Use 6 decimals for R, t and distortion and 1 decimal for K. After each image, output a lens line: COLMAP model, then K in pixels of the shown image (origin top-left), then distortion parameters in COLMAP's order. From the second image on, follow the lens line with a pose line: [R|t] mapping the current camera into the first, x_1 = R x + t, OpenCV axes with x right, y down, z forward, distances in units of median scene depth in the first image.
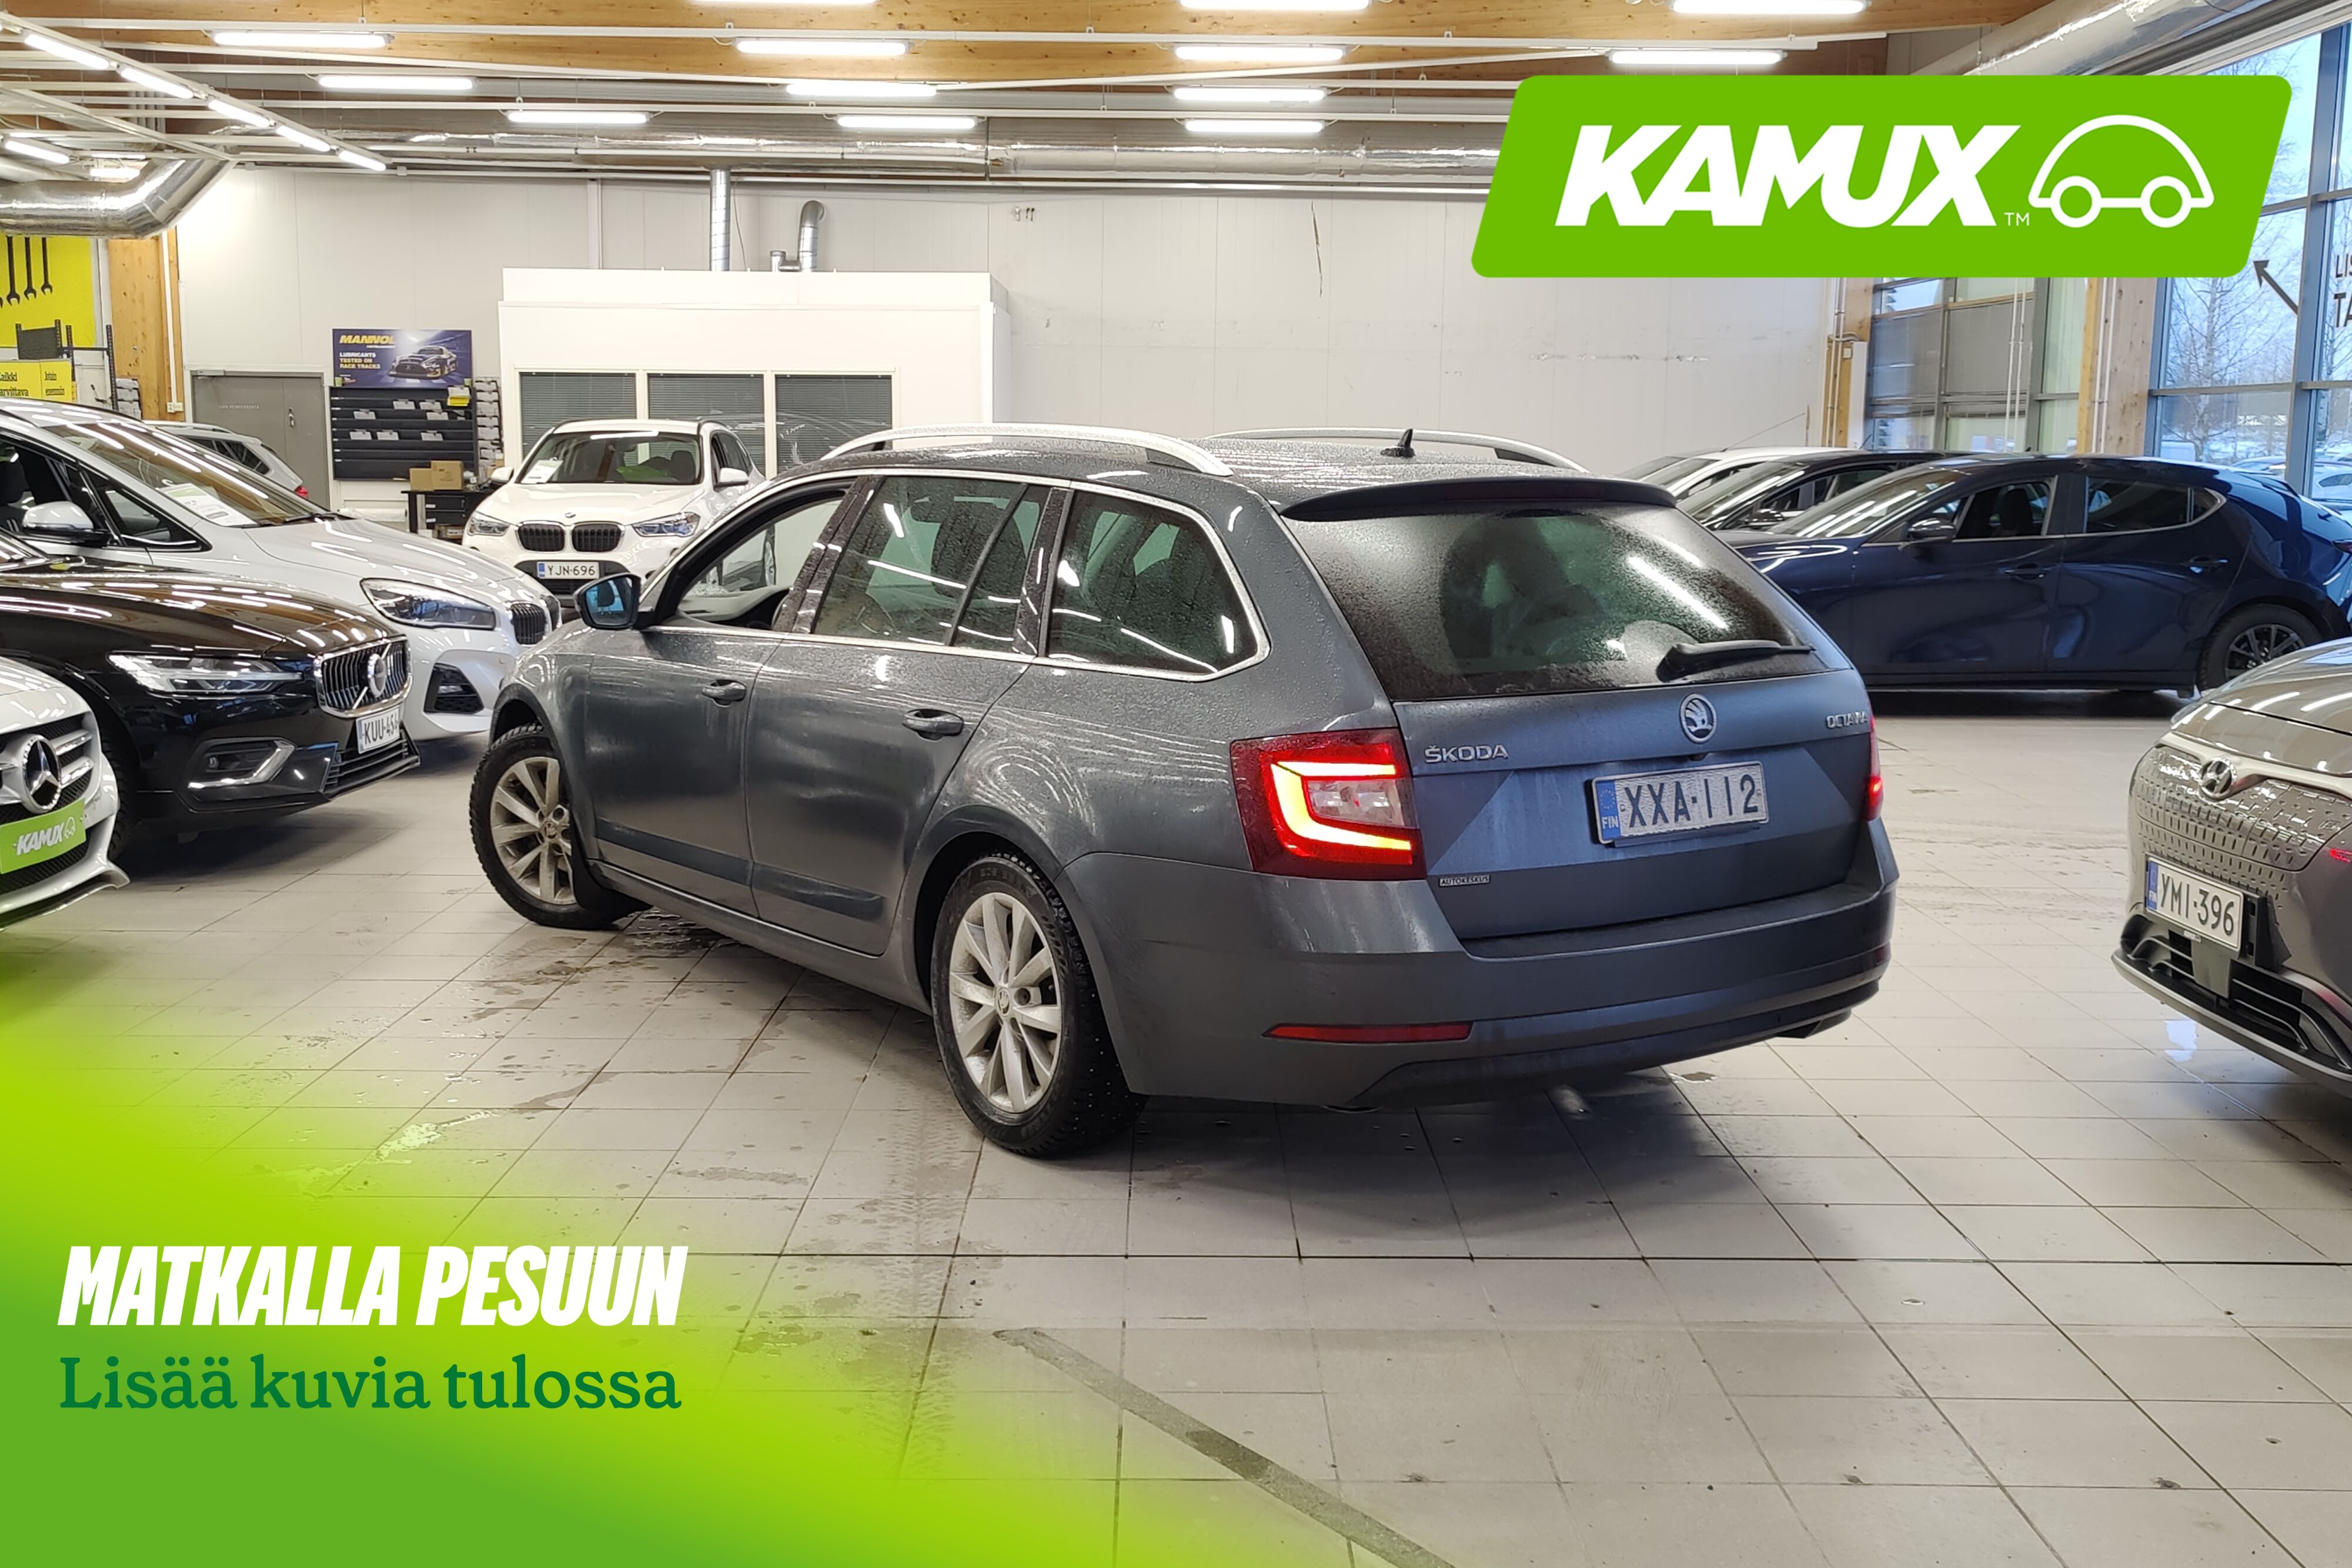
lens RADIAL K [[2272.3, 0, 1176.3], [0, 2272.3, 784.1], [0, 0, 1]] dist [0.011133, 0.000000]
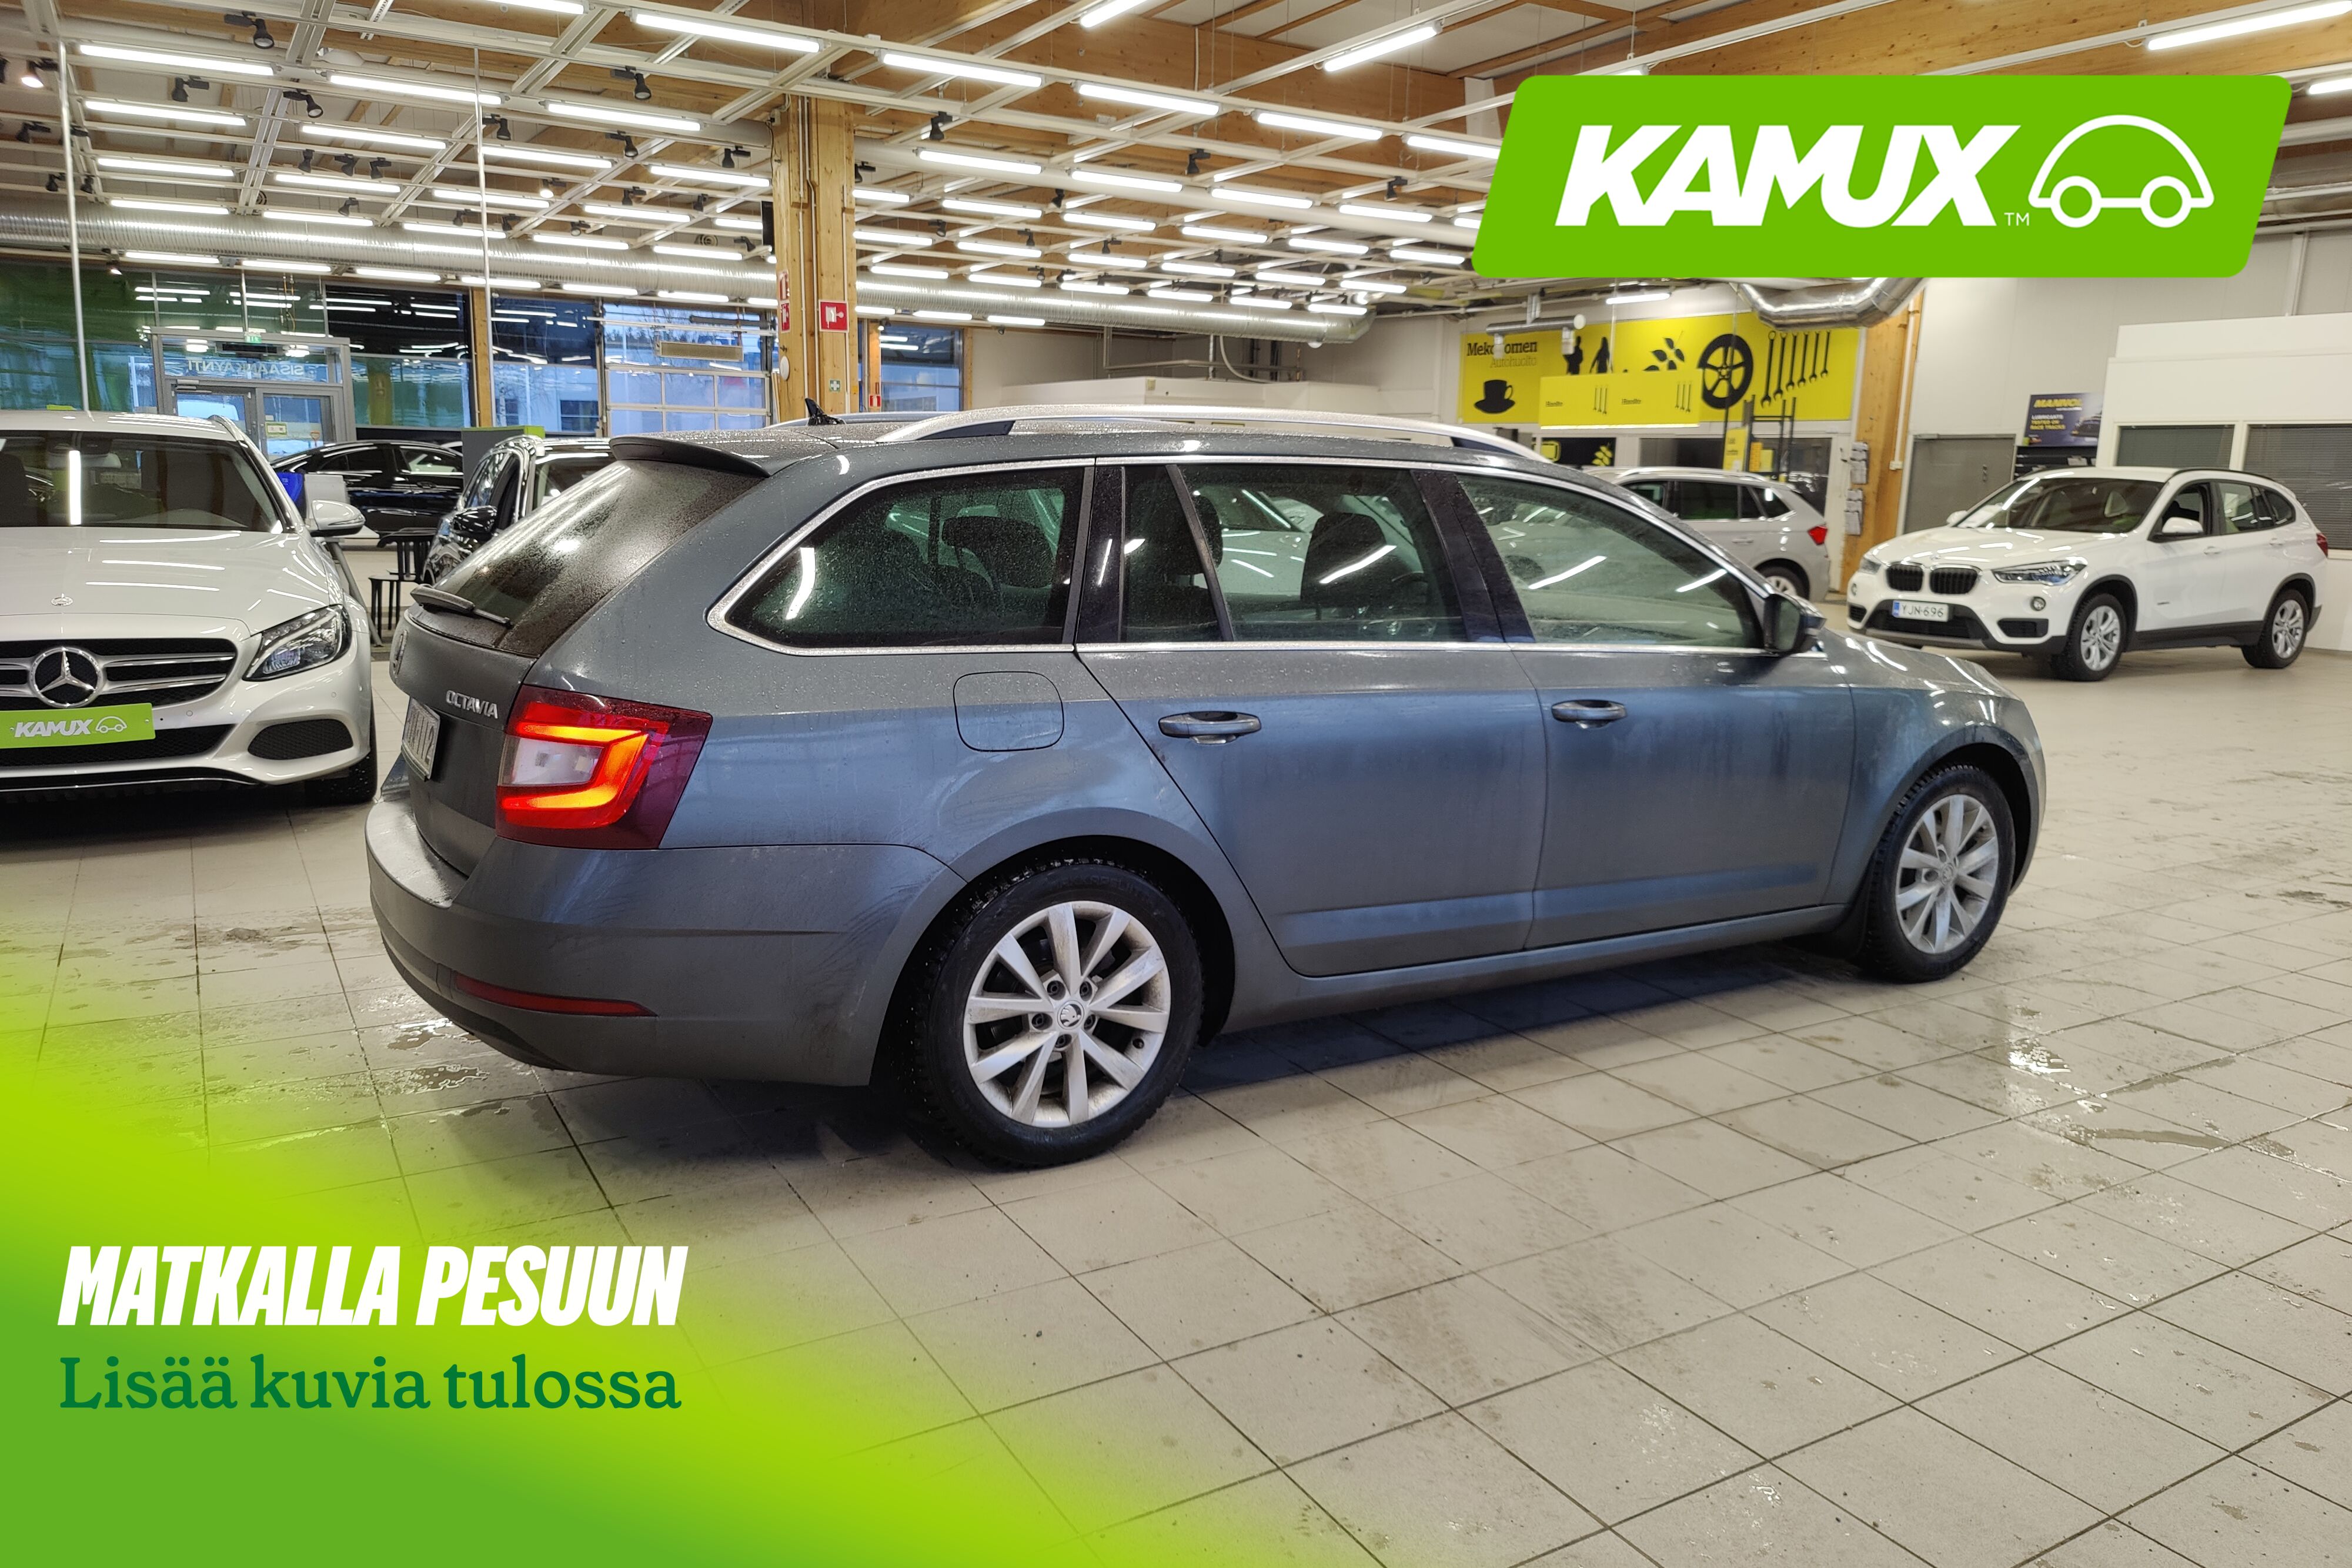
lens RADIAL K [[1663.7, 0, 1176.7], [0, 1663.7, 787.8], [0, 0, 1]] dist [-0.006208, -0.002244]
pose [[0.506934, 0.157590, -0.847457, 0.157894], [-0.141029, 0.985061, 0.098818, -0.029744], [0.850370, 0.069422, 0.521585, 0.230038]]
